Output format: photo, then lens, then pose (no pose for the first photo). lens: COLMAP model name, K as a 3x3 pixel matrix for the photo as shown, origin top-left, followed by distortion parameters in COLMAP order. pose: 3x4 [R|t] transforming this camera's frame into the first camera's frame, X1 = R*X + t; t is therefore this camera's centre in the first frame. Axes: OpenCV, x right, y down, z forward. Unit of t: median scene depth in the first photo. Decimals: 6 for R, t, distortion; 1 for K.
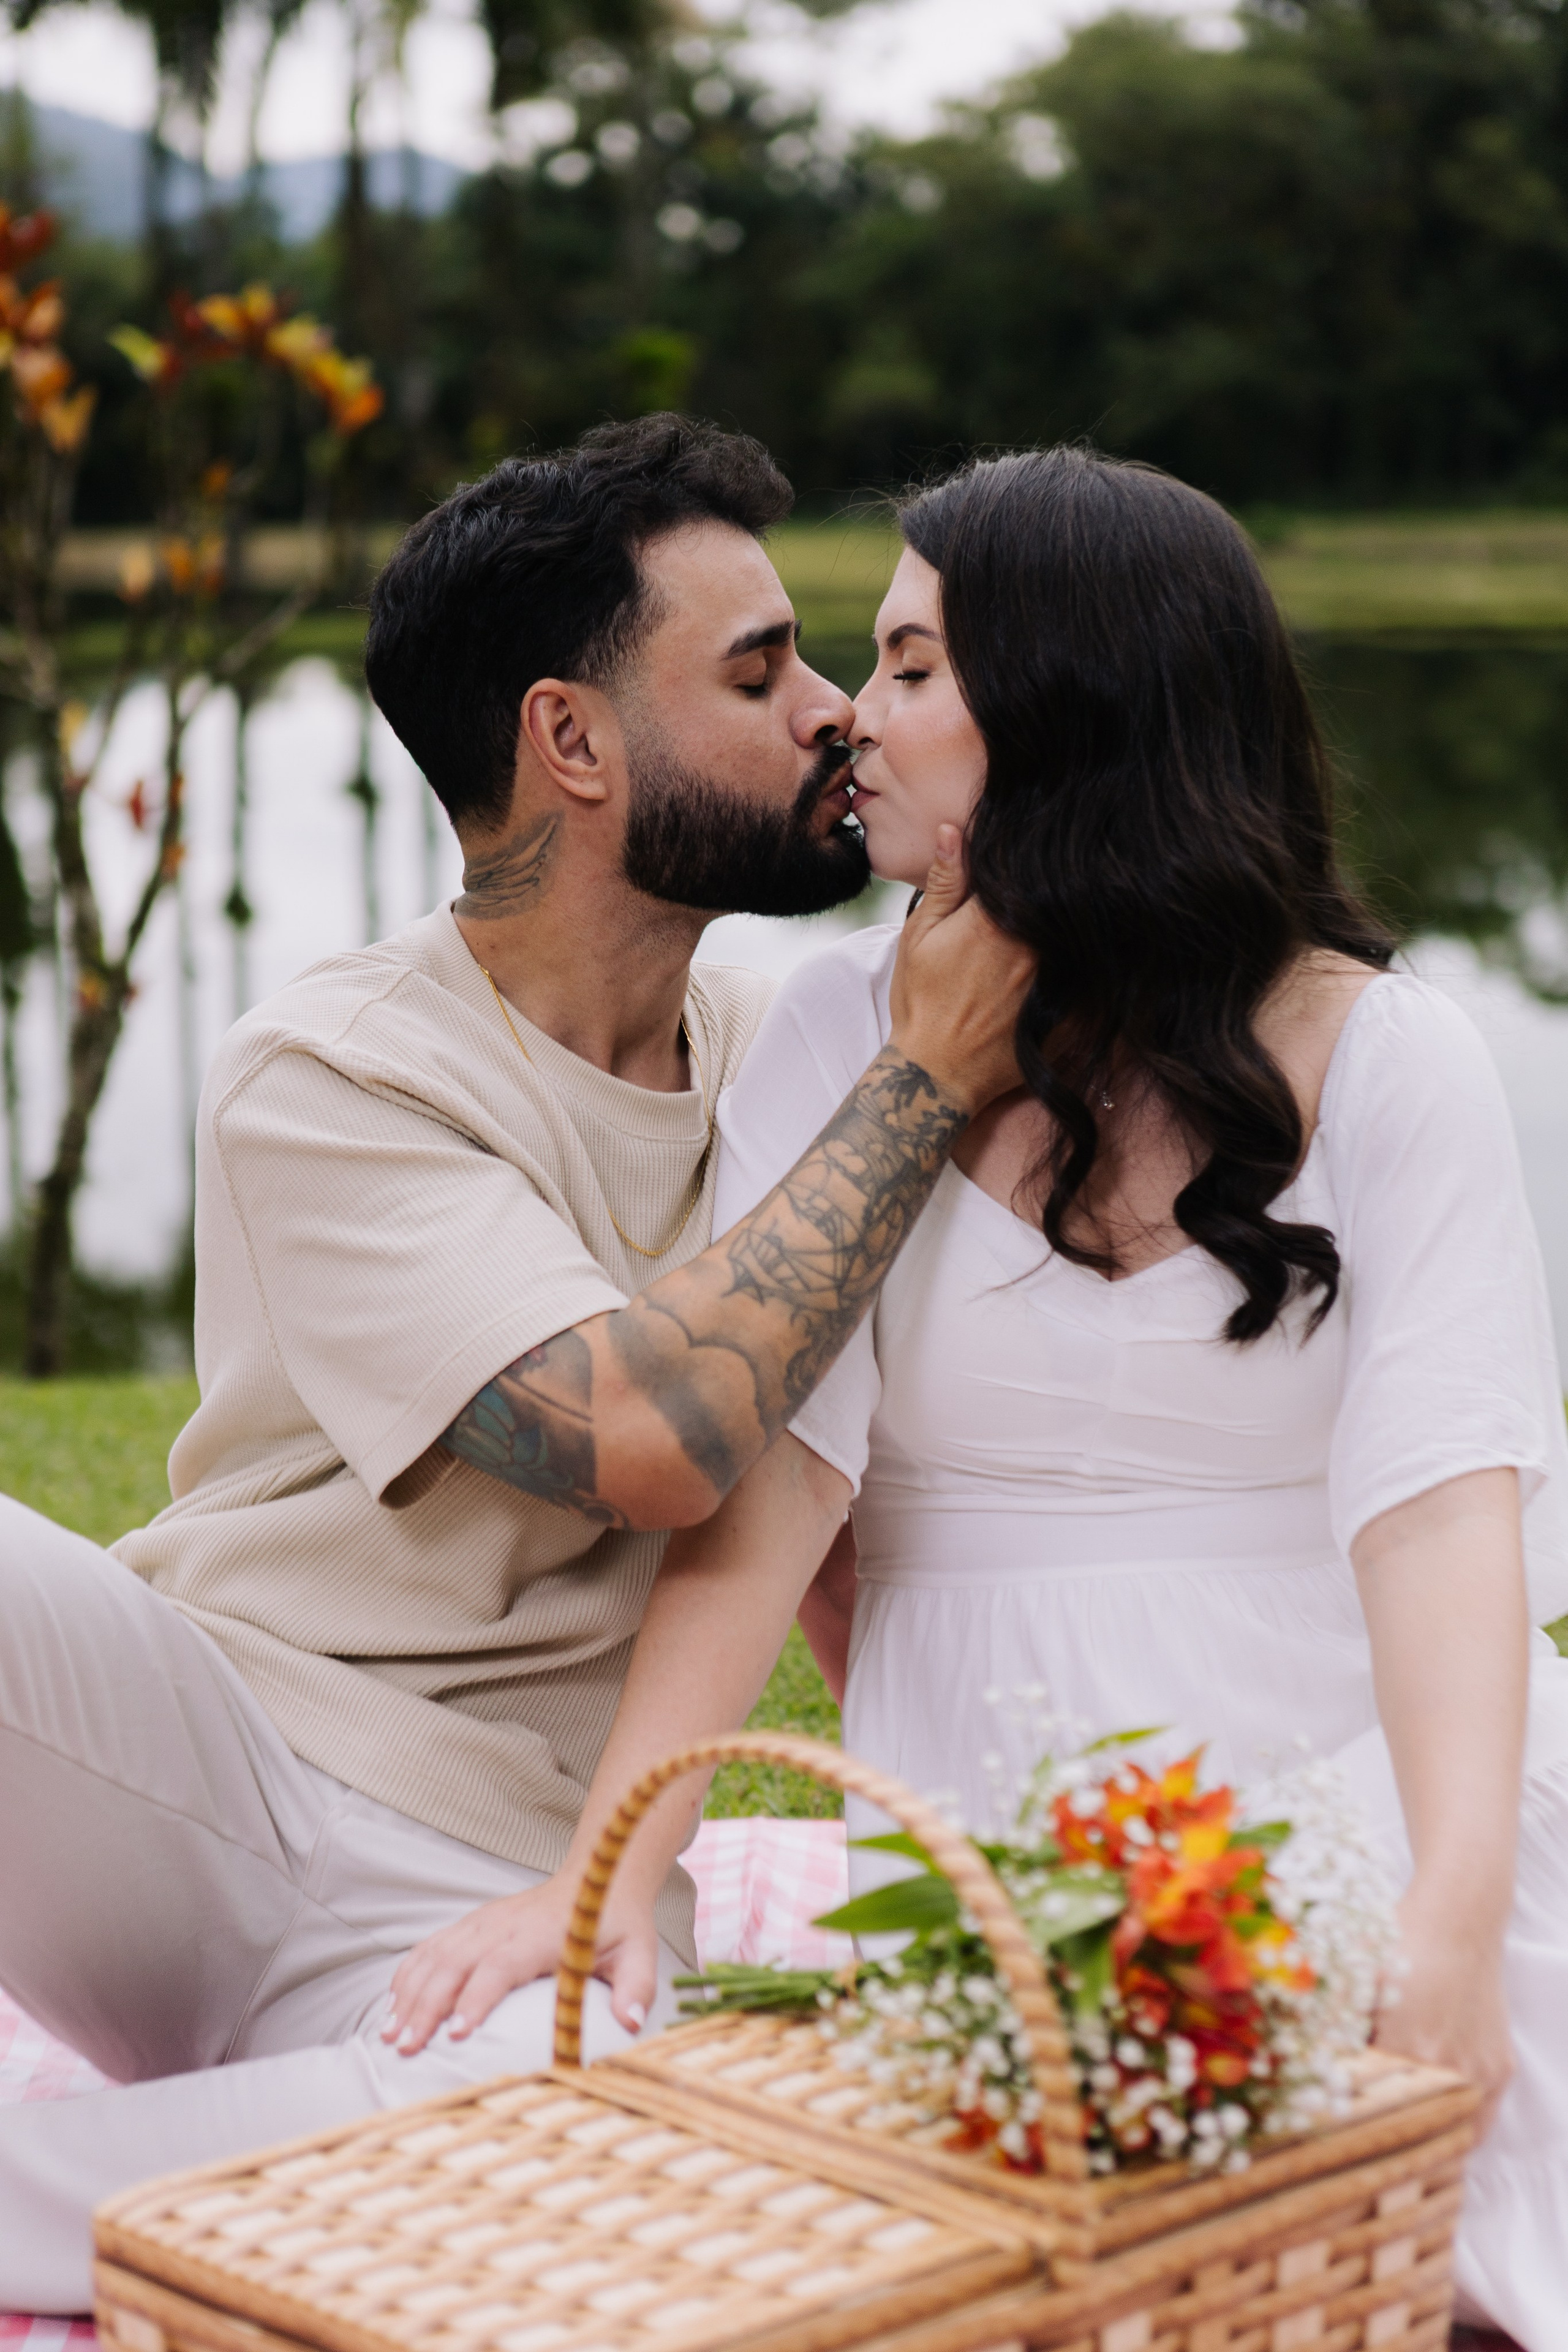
lens RADIAL K [[4519.7, 0, 767.6], [0, 4519.7, 1185.2], [0, 0, 1]] dist [-0.061042, 0.000000]
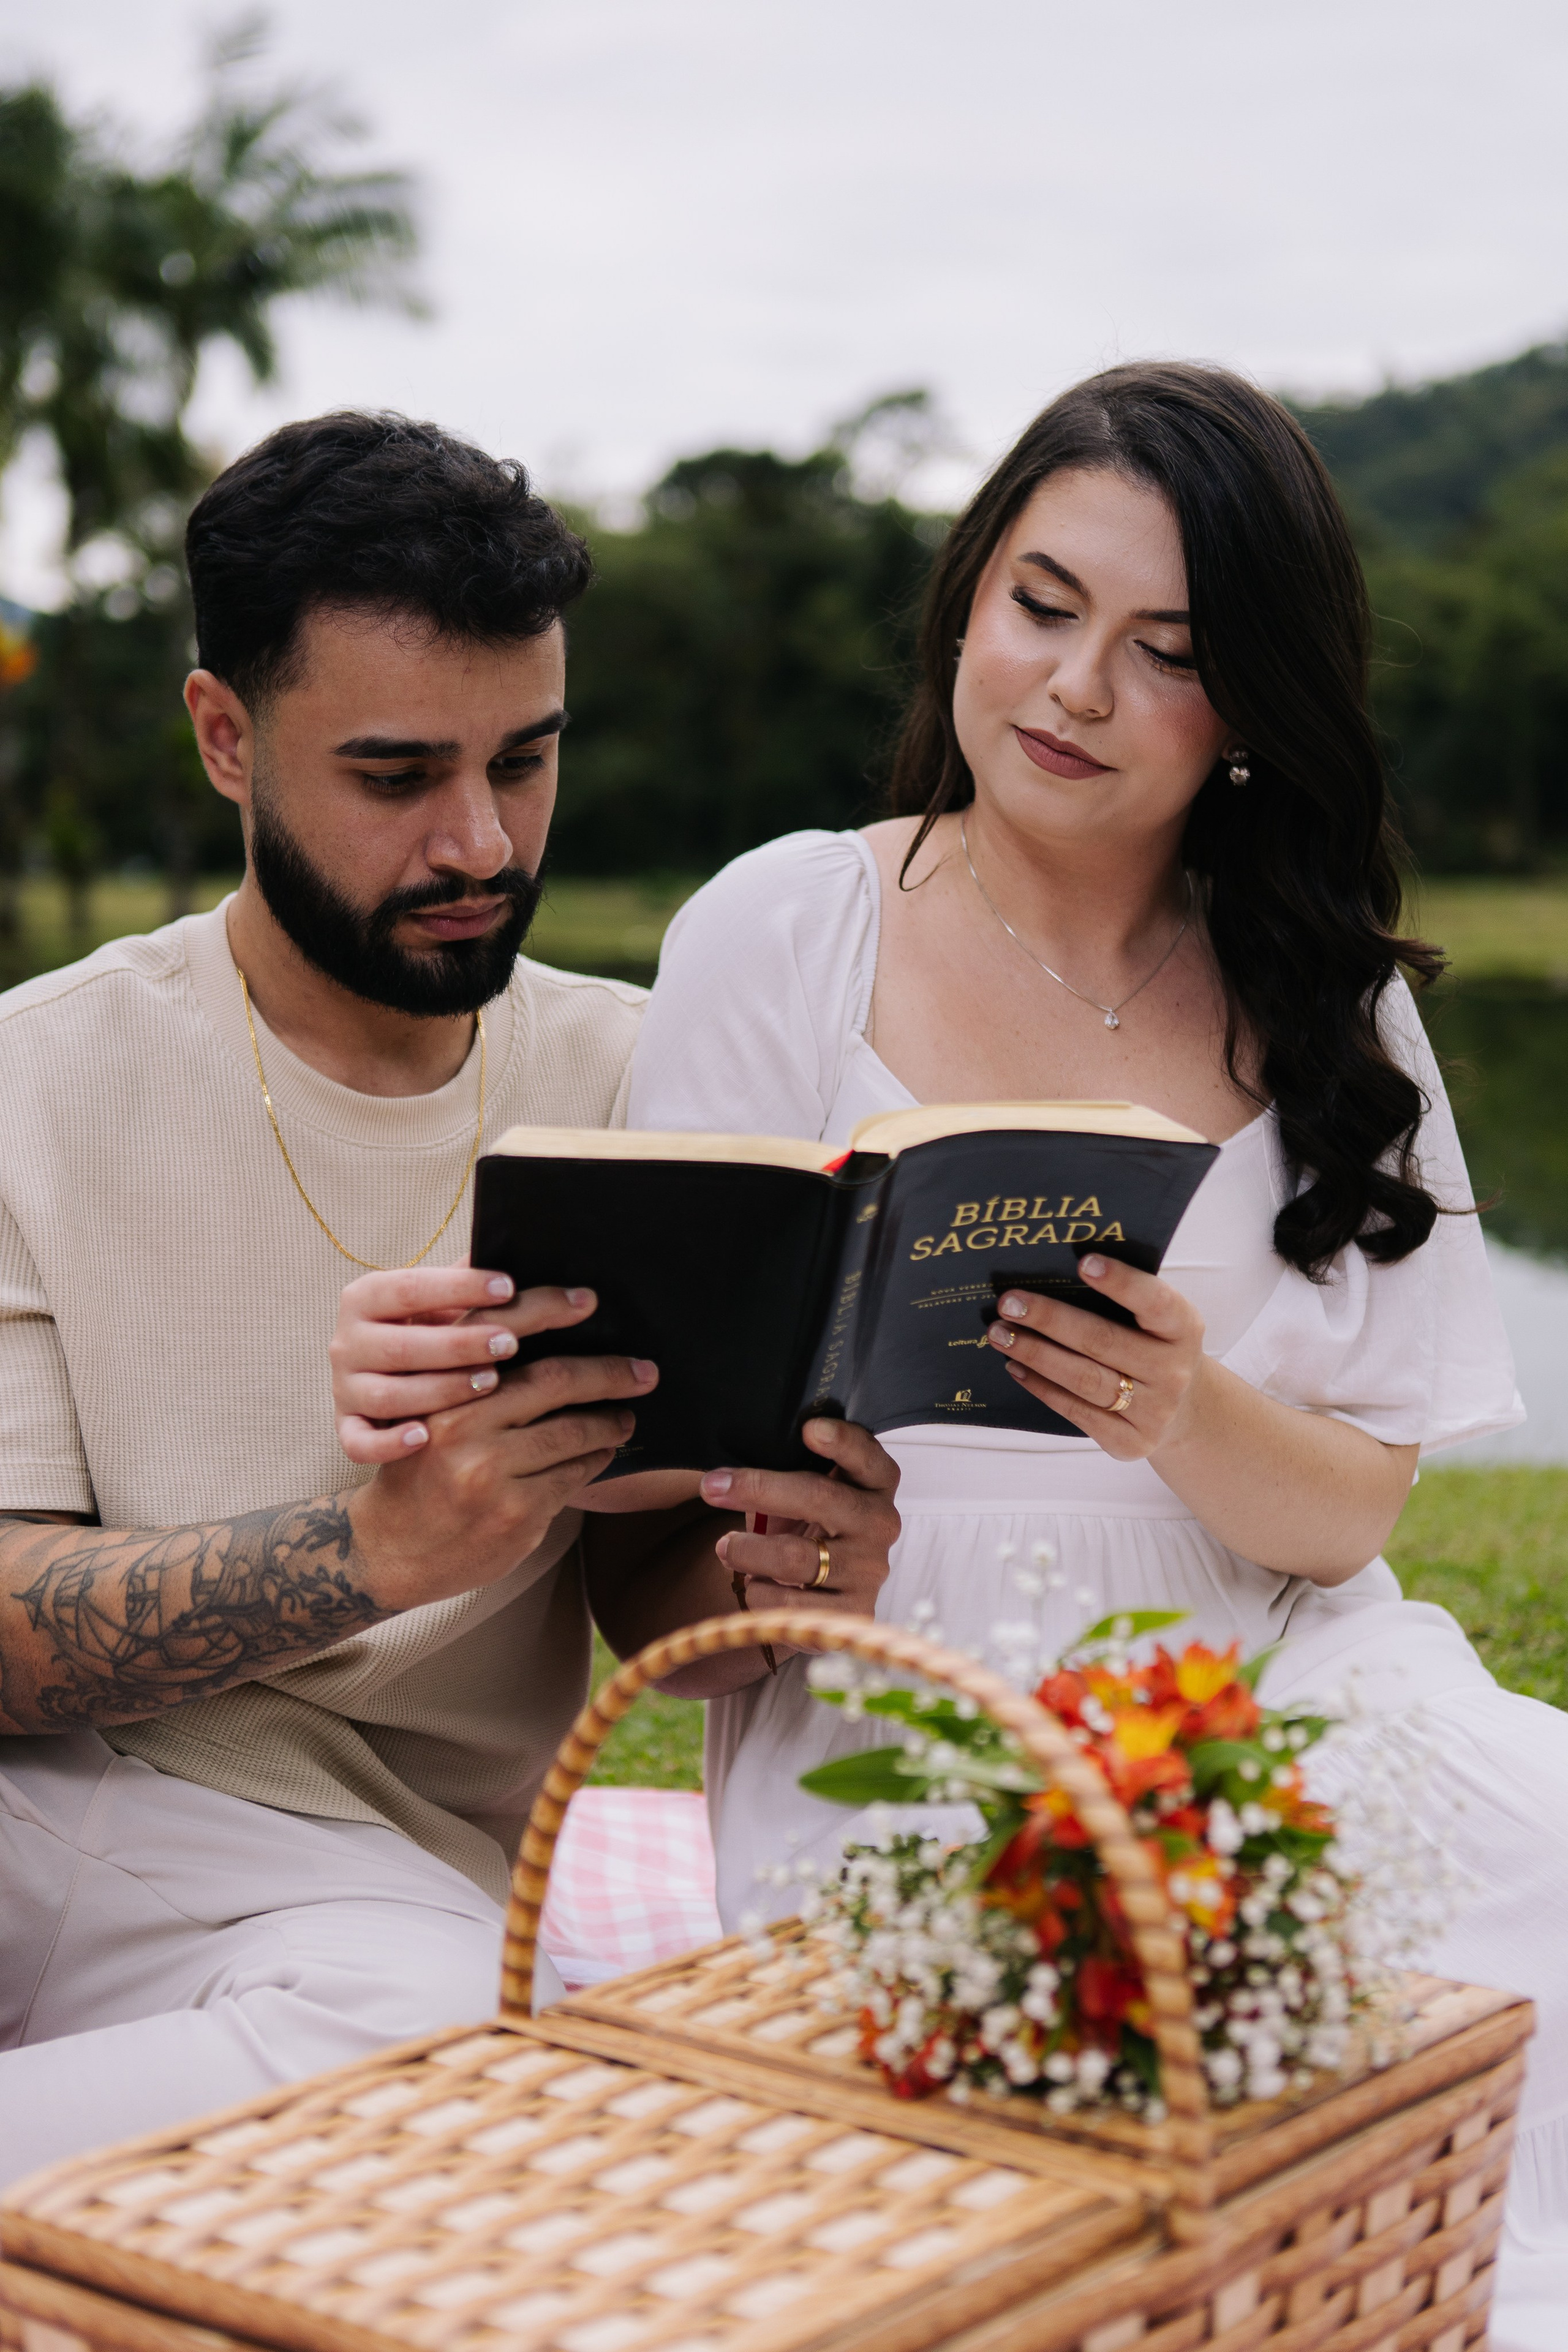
lens RADIAL K [[3441.0, 0, 784.1], [0, 3441.0, 1160.7], [0, 0, 1]] dist [-0.038039, 0.000000]
pose [[0.988332, 0.006584, 0.152170, -0.099303], [0.004578, 0.997330, -0.072889, 0.081547], [-0.152244, 0.072736, 0.985663, 0.334517]]
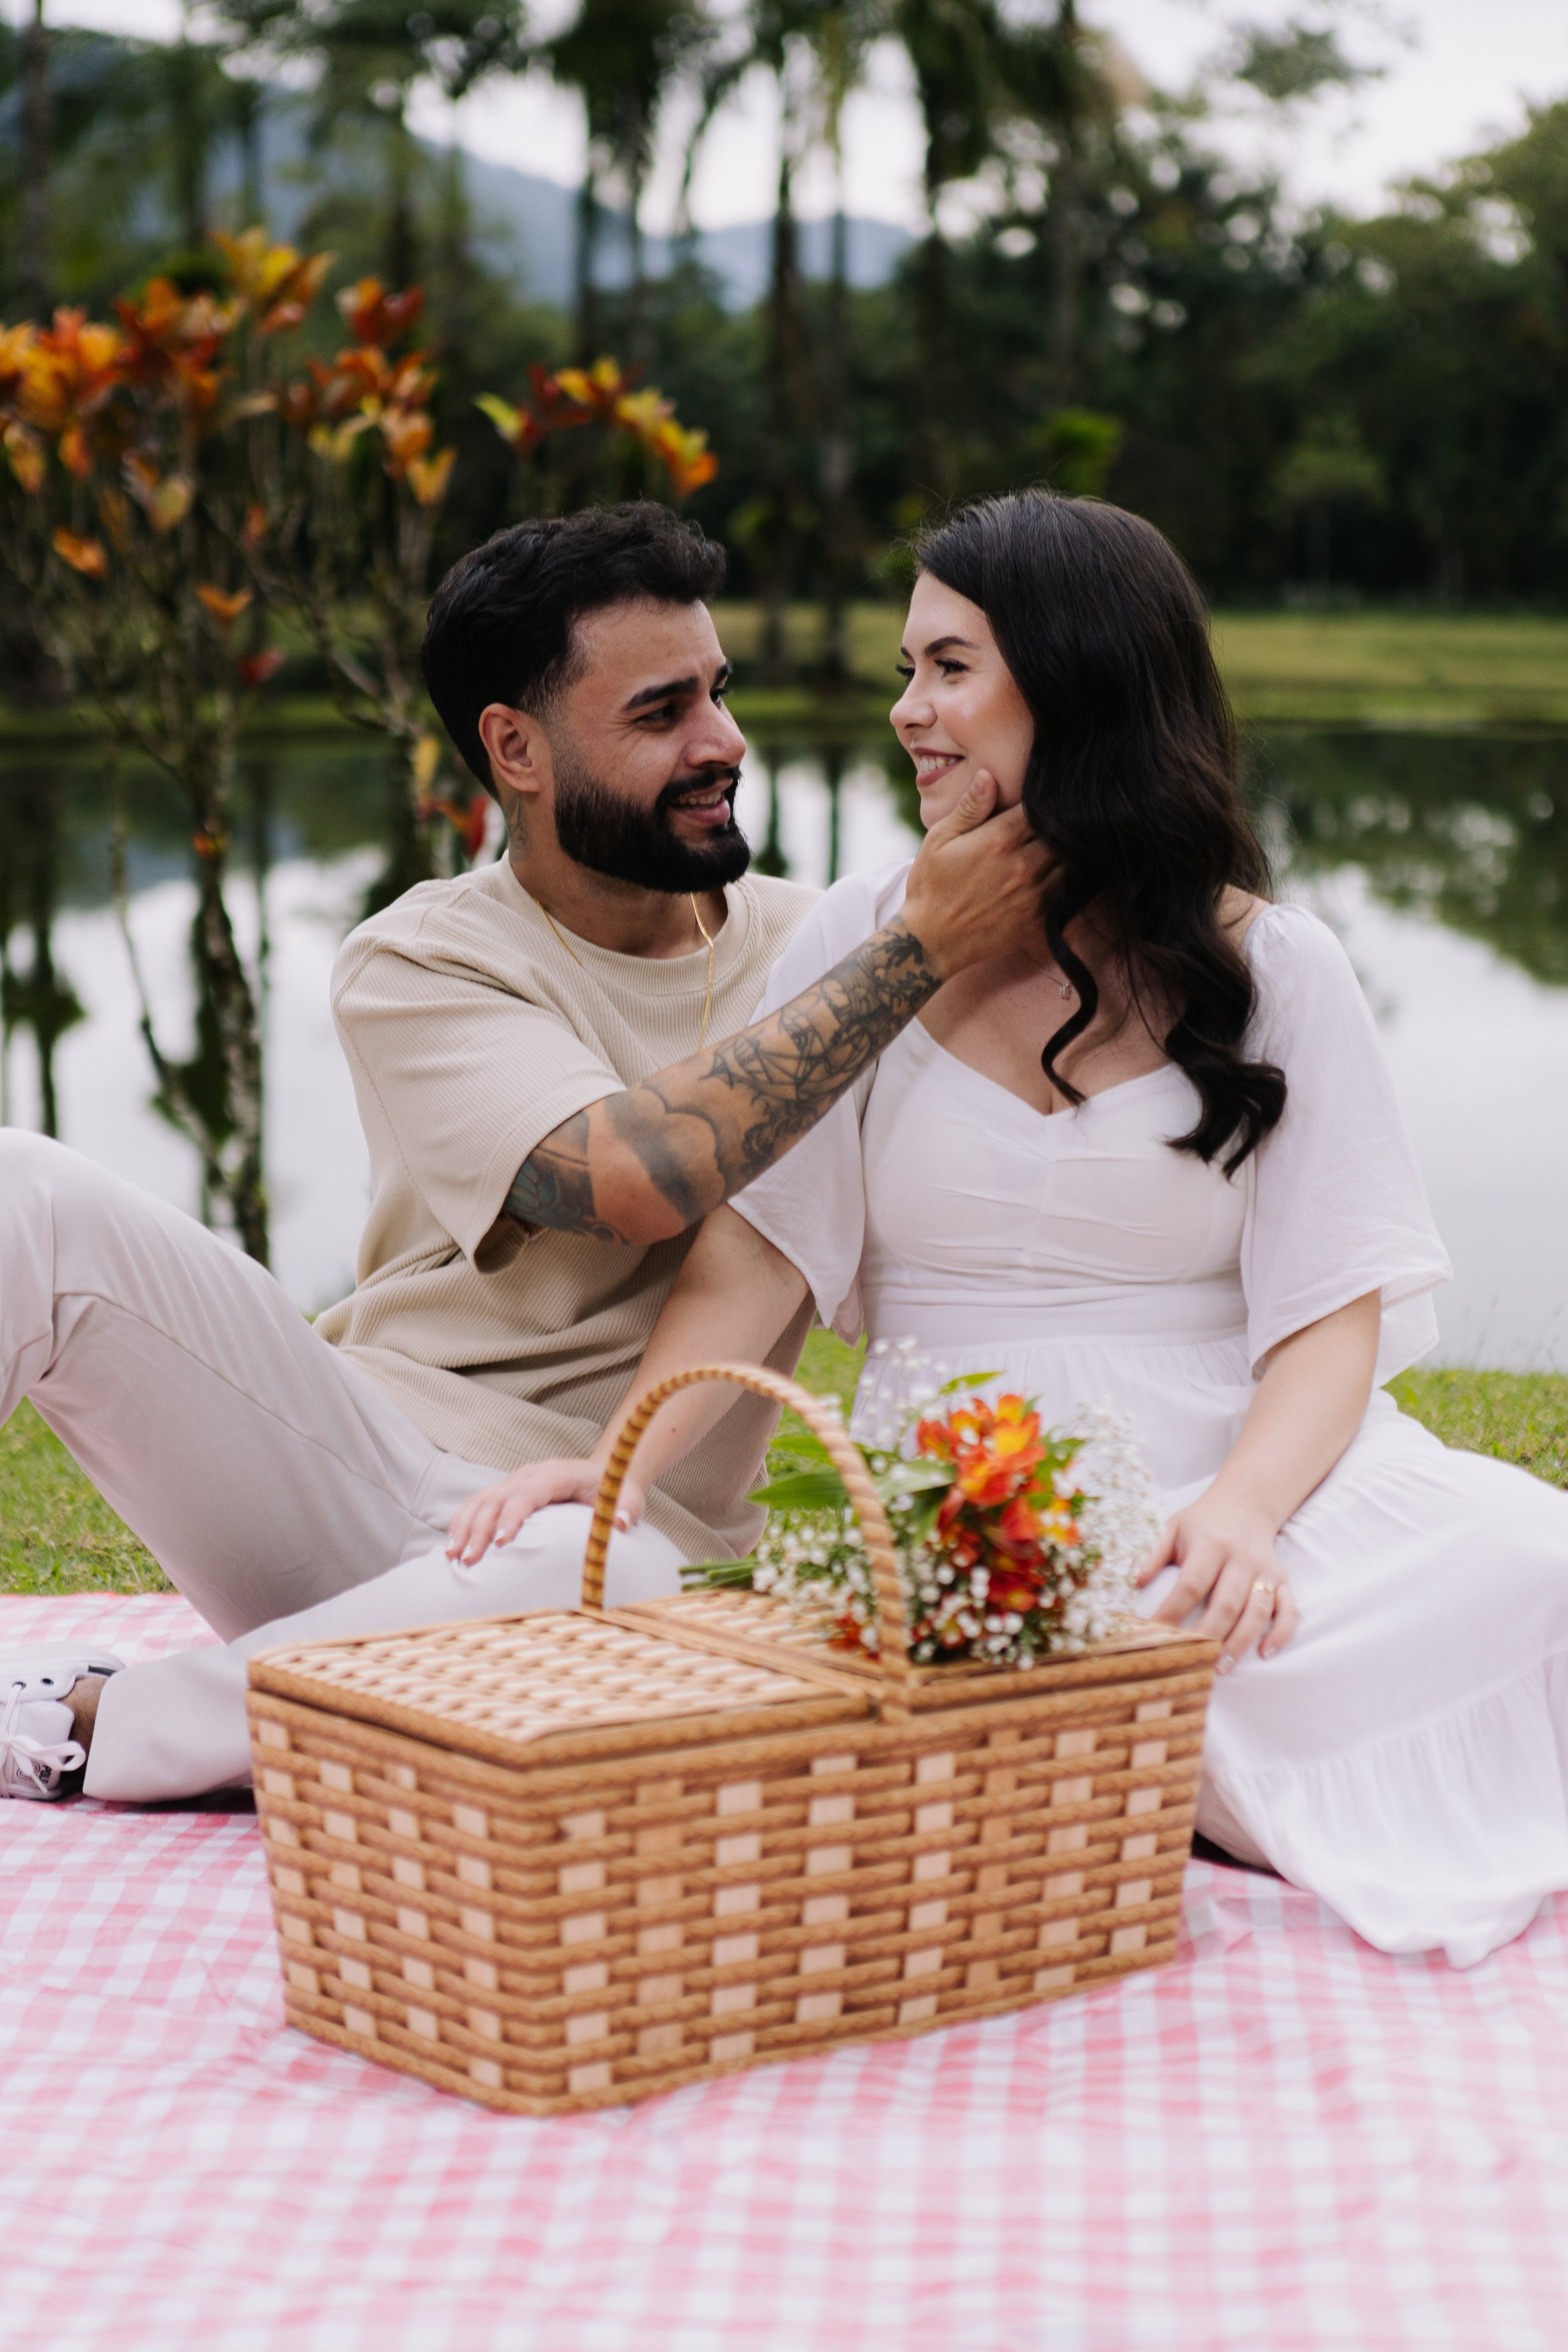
lens RADIAL K [[4759.8, 0, 794.7], [0, 4759.8, 1175.9], [0, 0, 1]] dist [-0.058837, 0.000000]
pose [[0.995340, 0.035620, -0.089607, 0.156057], [-0.038007, 0.998963, -0.025075, 0.097146], [0.088621, 0.028364, 0.995661, -0.521500]]
